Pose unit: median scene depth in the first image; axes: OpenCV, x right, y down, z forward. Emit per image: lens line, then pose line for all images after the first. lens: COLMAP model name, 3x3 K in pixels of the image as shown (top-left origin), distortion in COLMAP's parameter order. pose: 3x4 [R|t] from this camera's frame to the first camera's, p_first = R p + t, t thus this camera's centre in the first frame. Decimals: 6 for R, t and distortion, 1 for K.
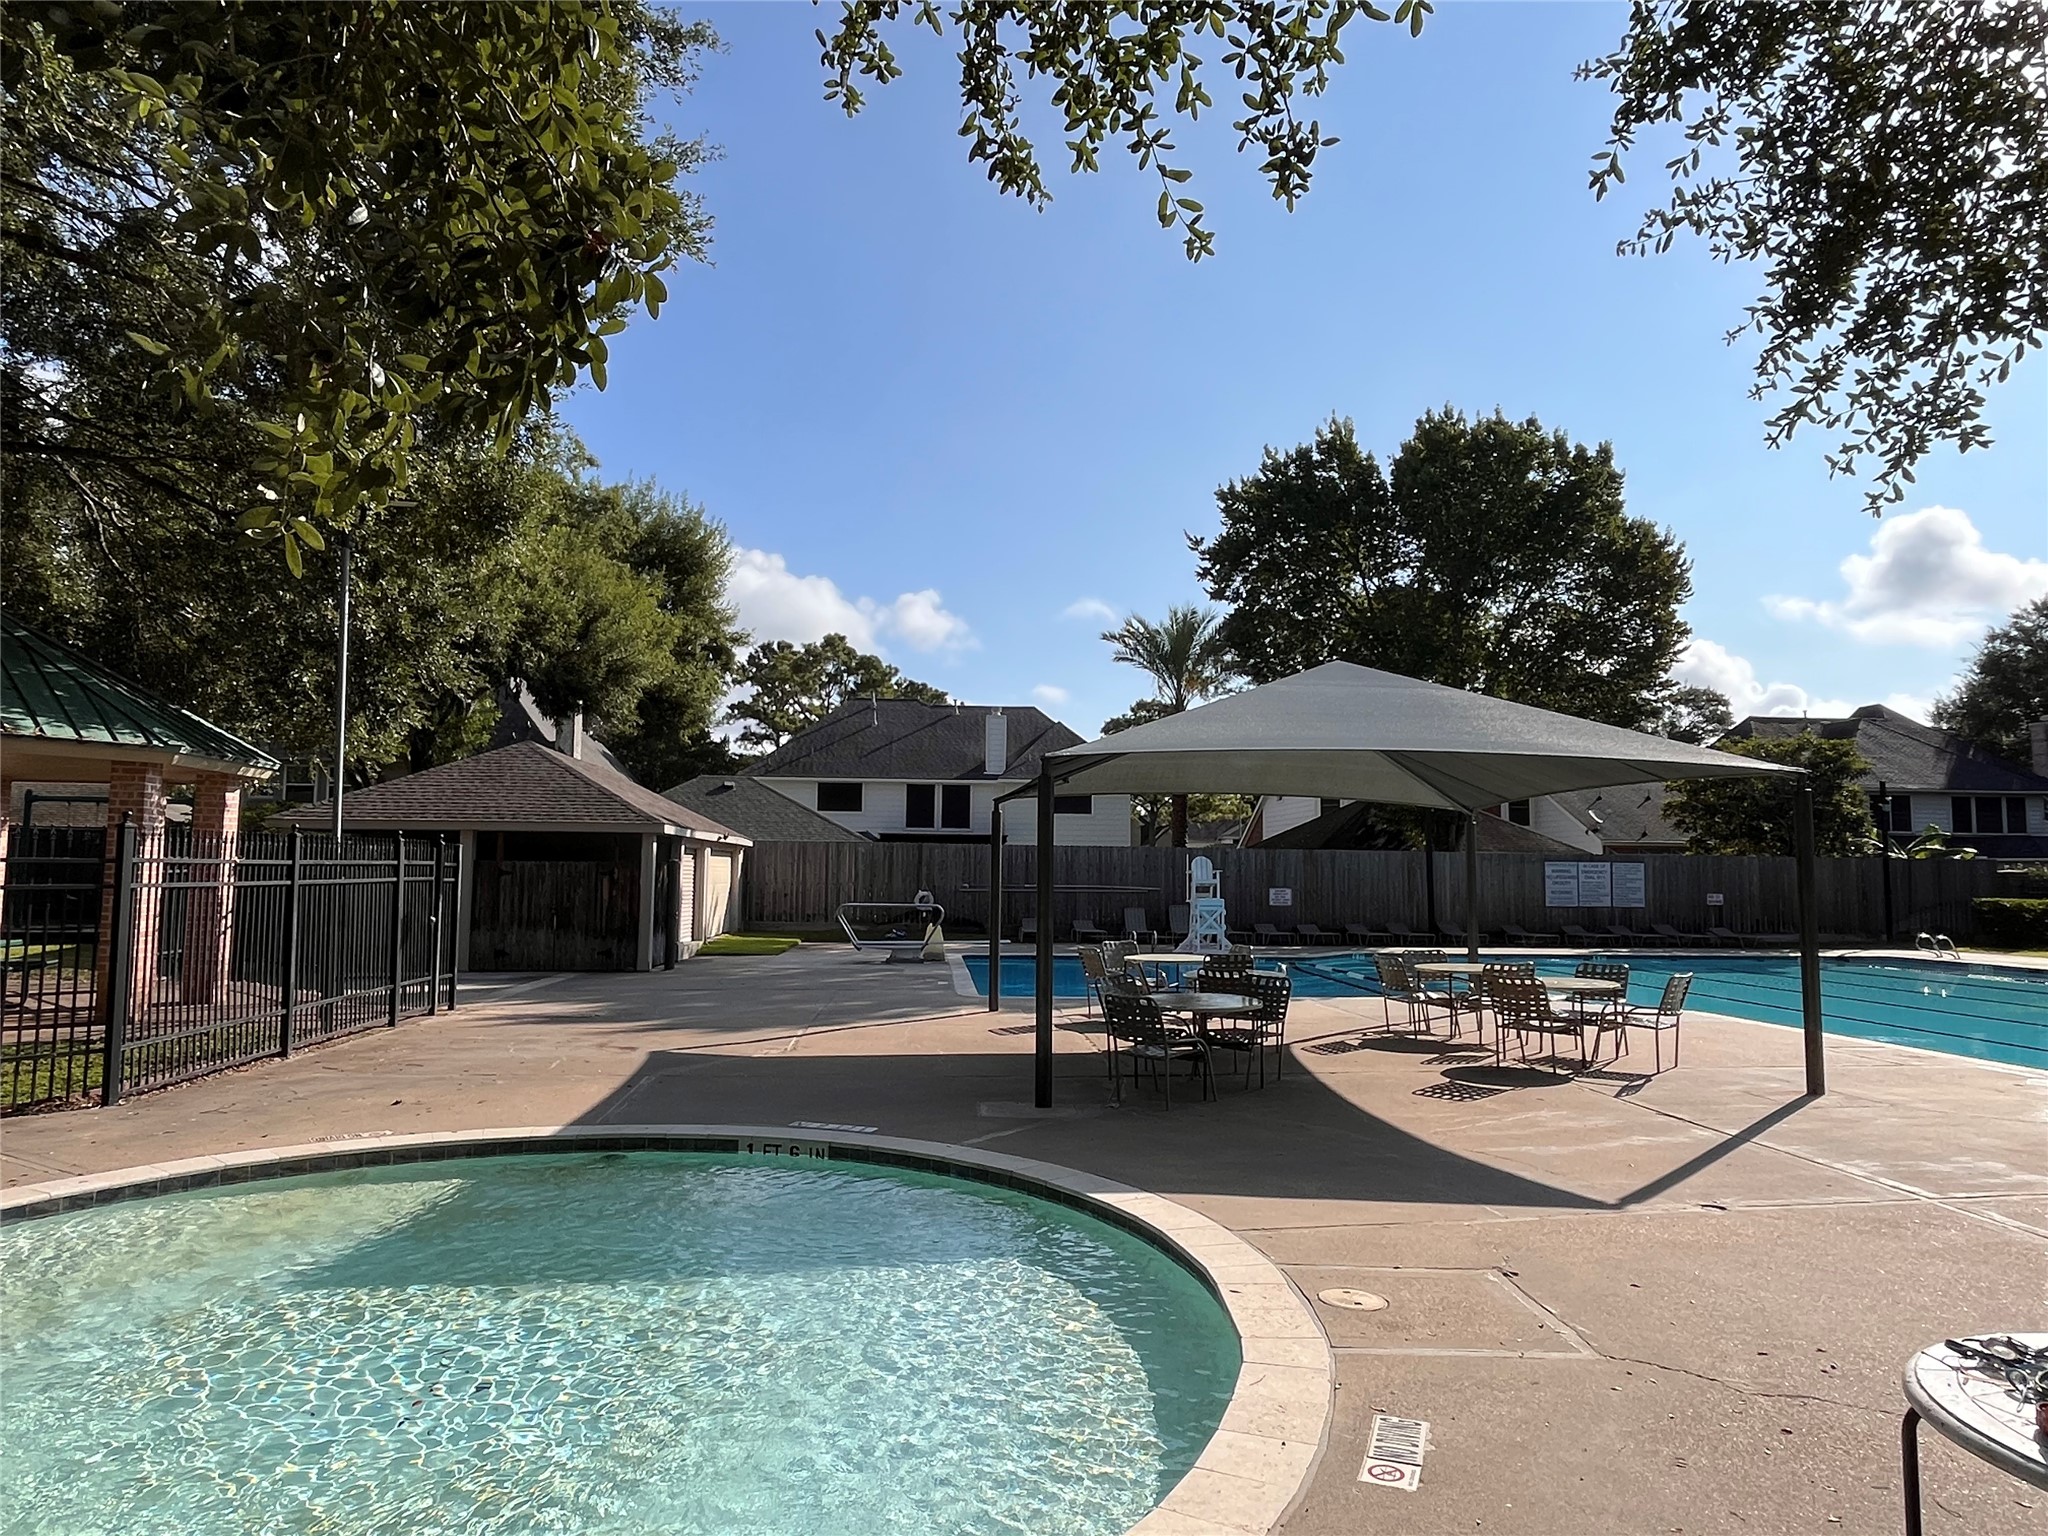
lens RADIAL K [[1235.0, 0, 1027.3], [0, 1235.0, 781.2], [0, 0, 1]] dist [-0.005202, -0.000433]
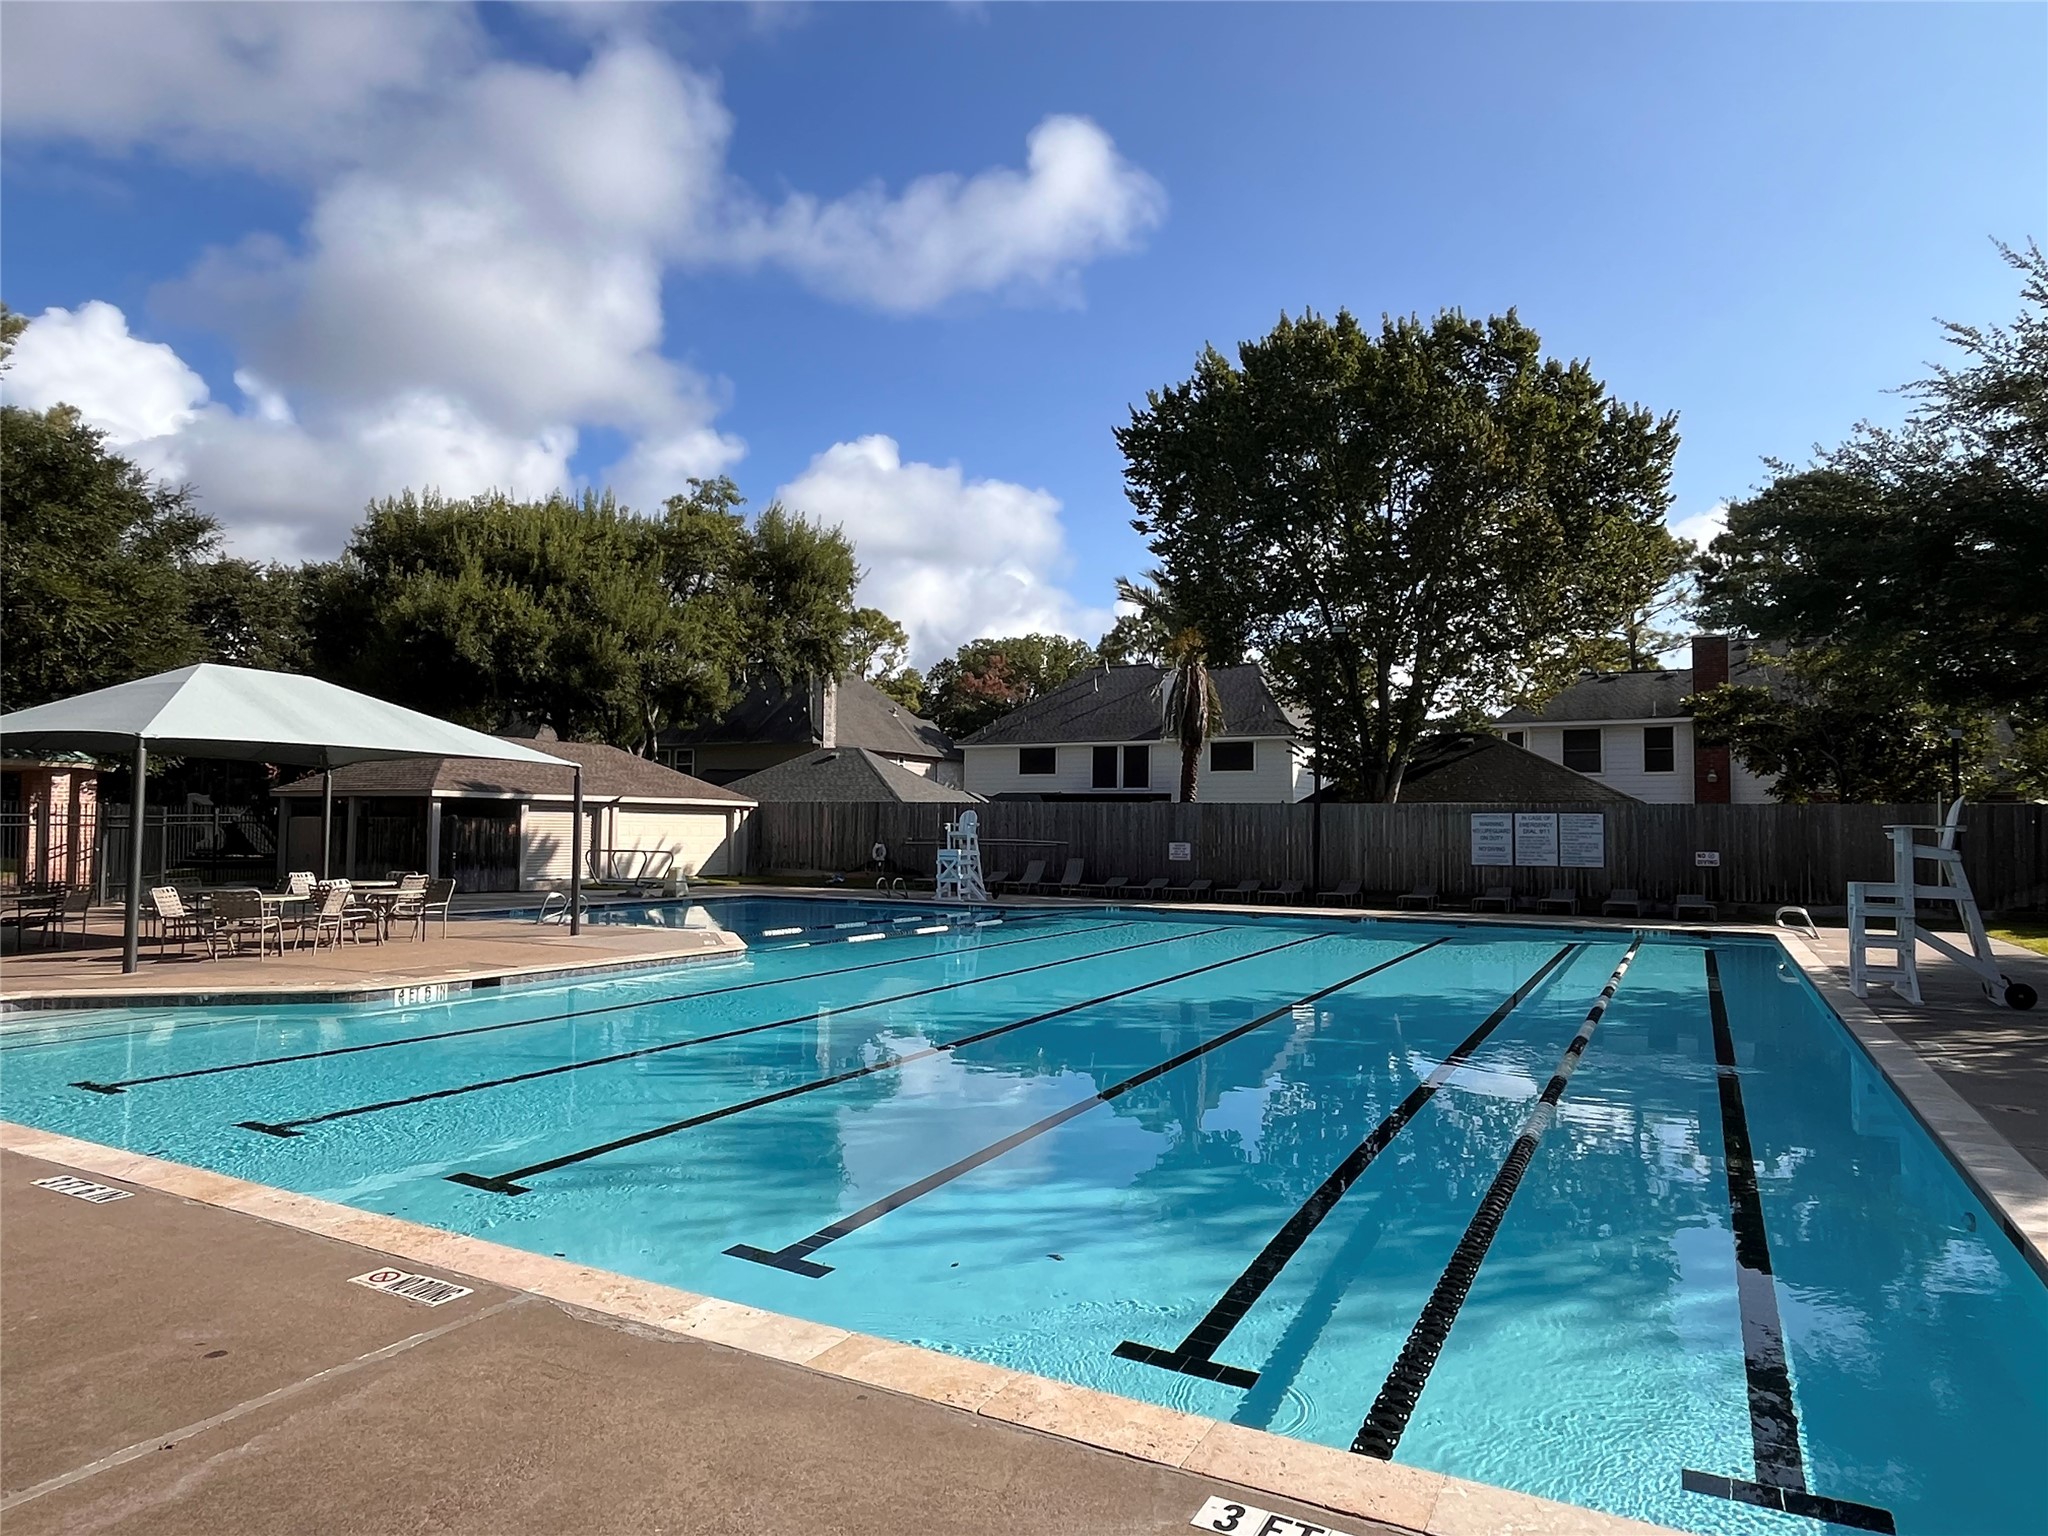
lens RADIAL K [[1235.0, 0, 1015.6], [0, 1235.0, 758.0], [0, 0, 1]] dist [-0.005202, -0.000433]
pose [[0.842724, -0.030453, -0.537484, 0.612342], [0.036770, 0.999323, 0.001033, 0.012044], [0.537089, -0.020634, 0.843273, 0.083565]]
